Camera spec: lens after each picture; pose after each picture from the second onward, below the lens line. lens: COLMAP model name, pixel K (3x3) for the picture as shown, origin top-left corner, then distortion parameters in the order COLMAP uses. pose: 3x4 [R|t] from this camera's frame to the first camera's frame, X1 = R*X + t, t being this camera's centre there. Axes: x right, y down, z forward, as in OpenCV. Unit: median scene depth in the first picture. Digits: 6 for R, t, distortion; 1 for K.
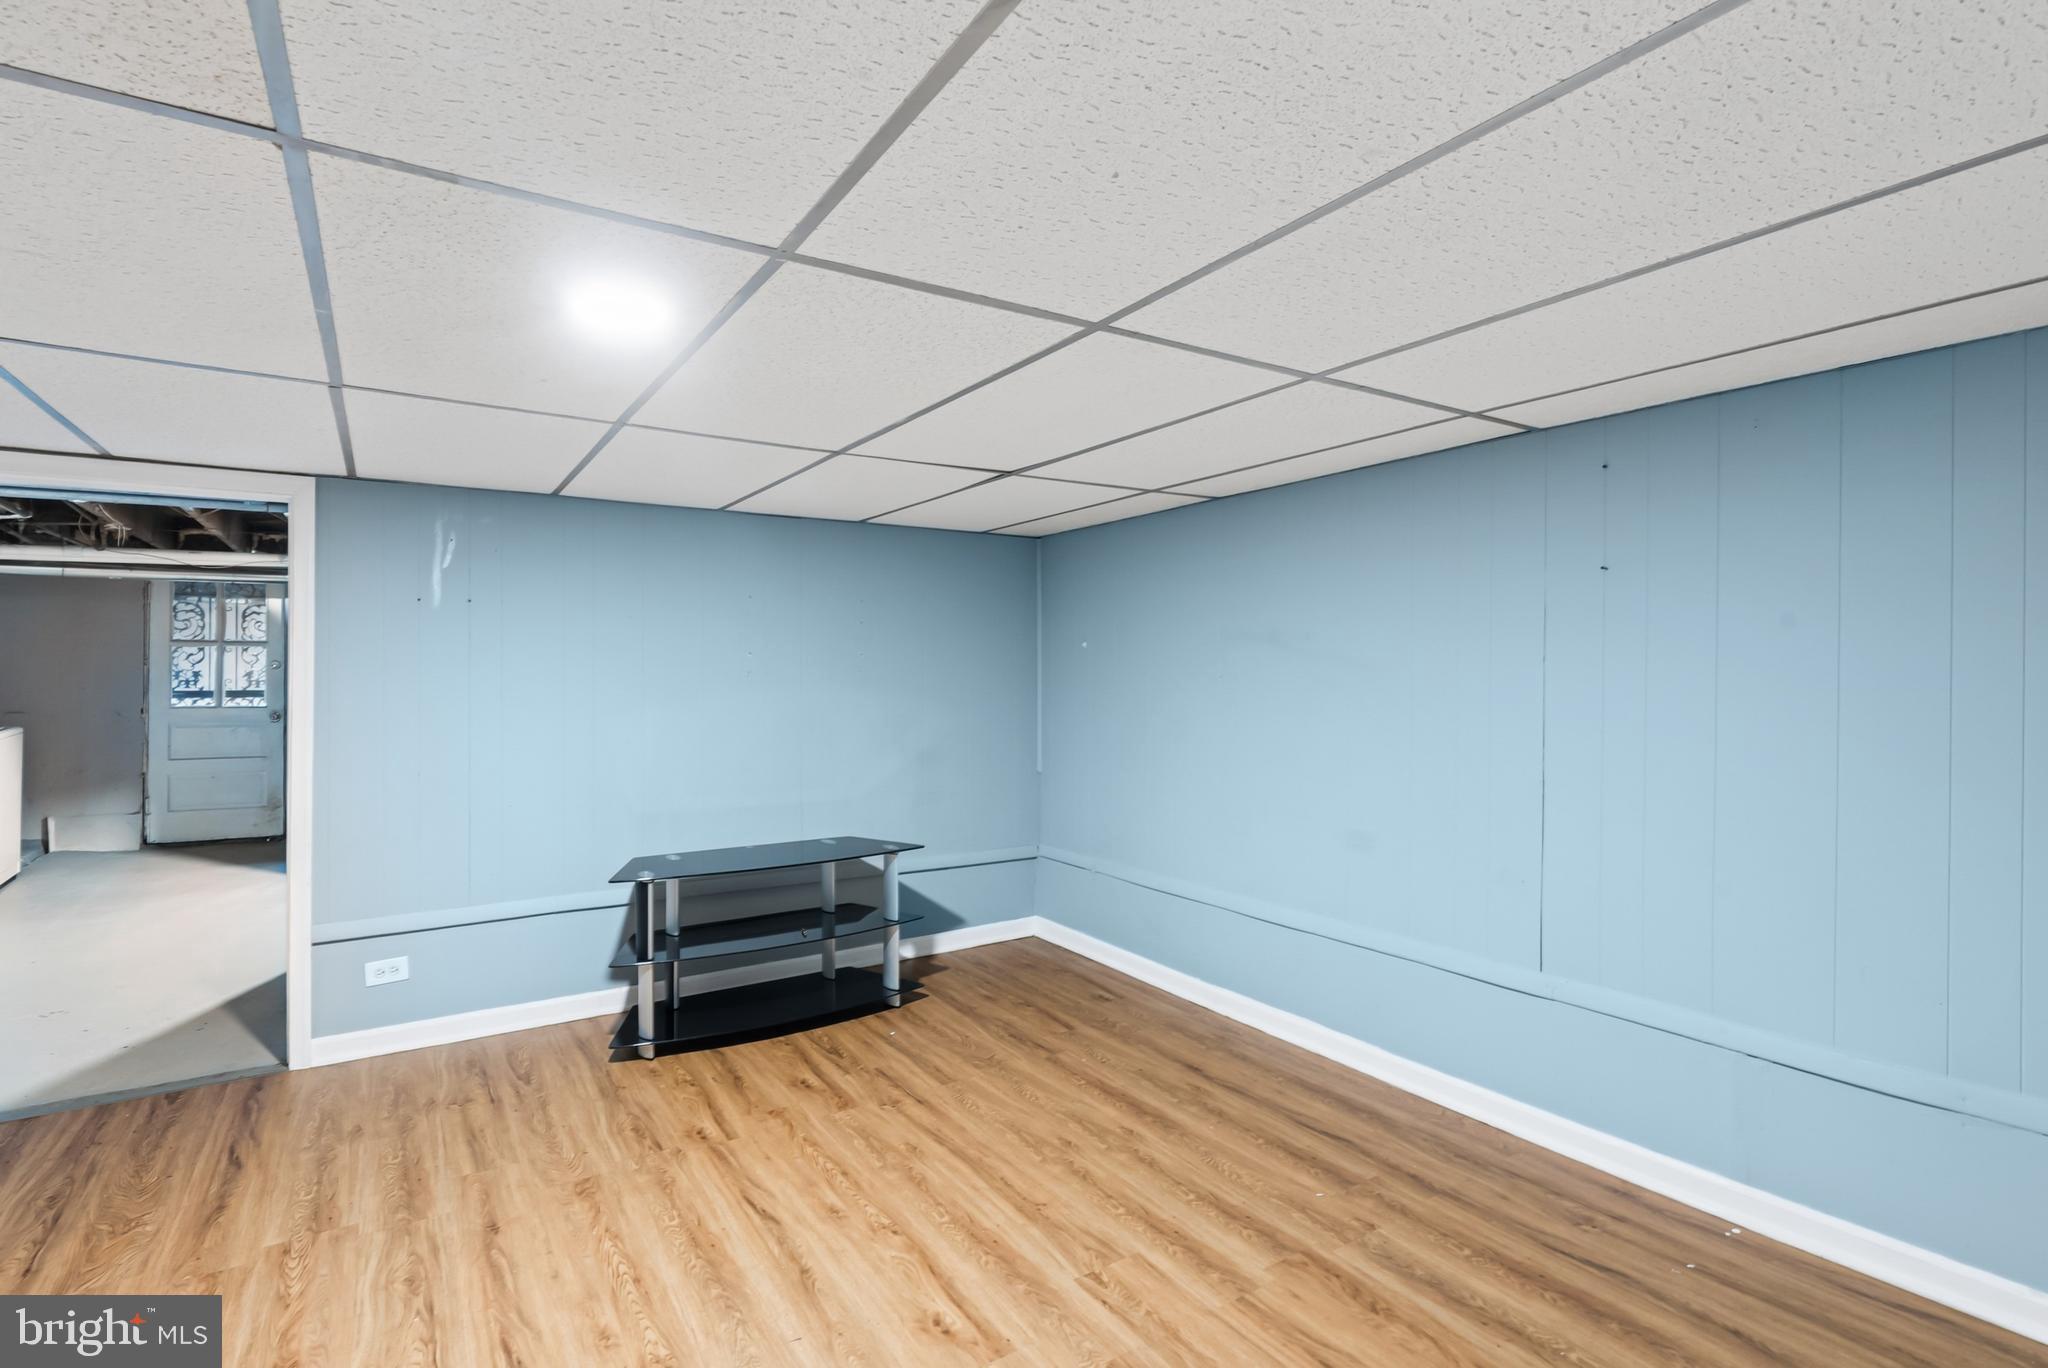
lens RADIAL K [[962.4, 0, 1013.2], [0, 962.4, 678.7], [0, 0, 1]] dist [-0.004088, 0.000198]
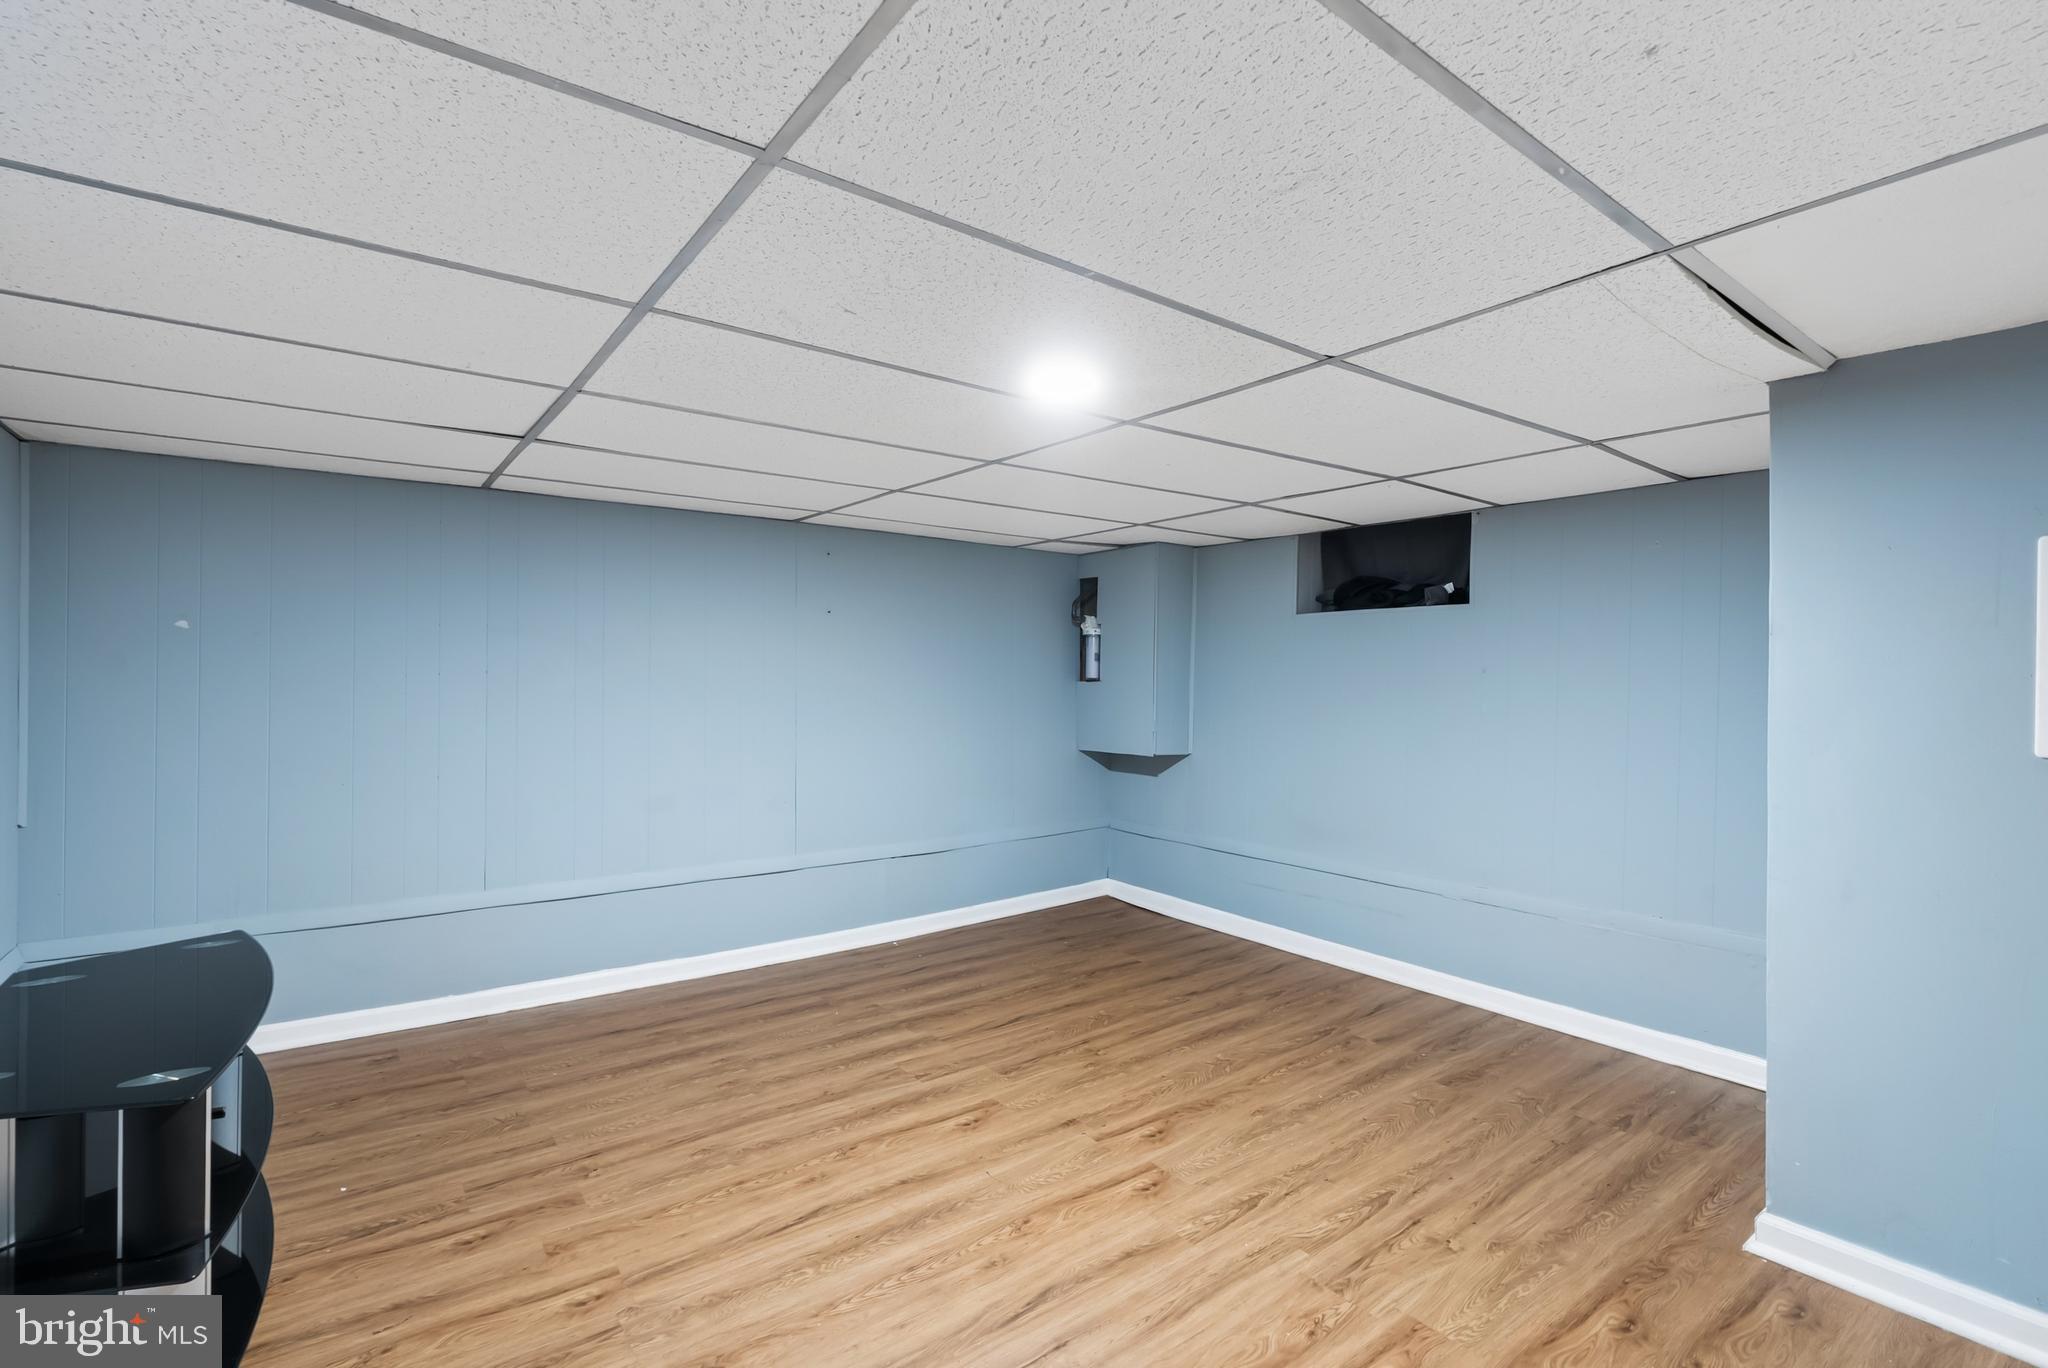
lens RADIAL K [[945.7, 0, 1011.3], [0, 945.7, 702.4], [0, 0, 1]] dist [-0.006216, 0.000949]
pose [[-0.068317, -0.027118, 0.997295, -0.984781], [-0.004323, 0.999629, 0.026886, 0.003146], [-0.997654, -0.002475, -0.068409, 0.692064]]
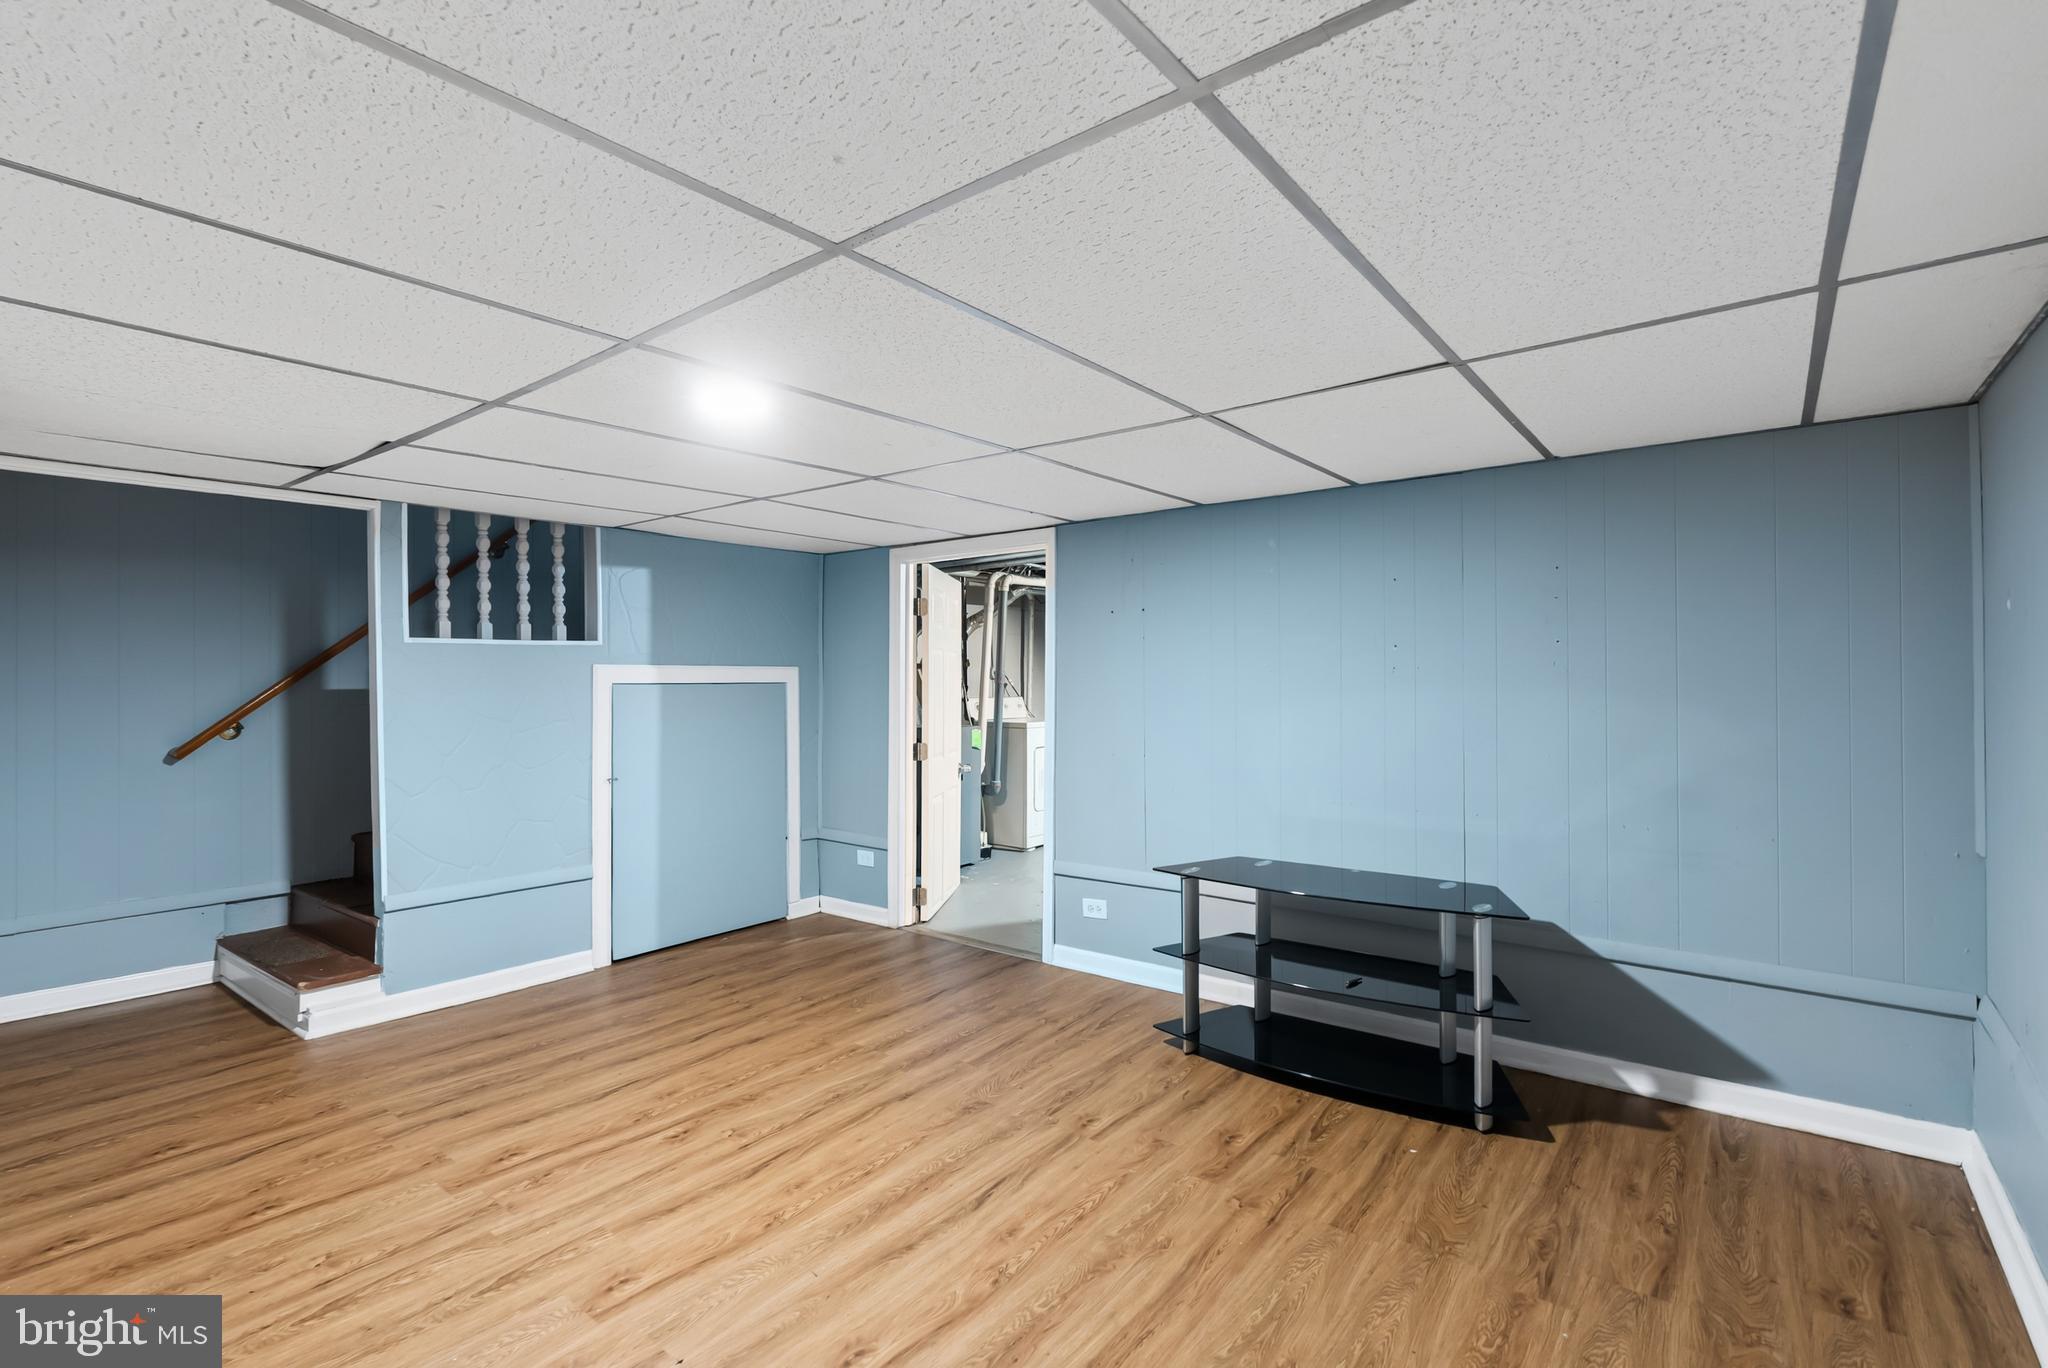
lens RADIAL K [[955.9, 0, 993.3], [0, 955.9, 664.6], [0, 0, 1]] dist [0.000474, 0.001180]
pose [[0.307843, -0.015524, -0.951310, 0.583131], [0.003271, 0.999878, -0.015258, 0.003492], [0.951431, 0.001586, 0.307856, 0.559296]]
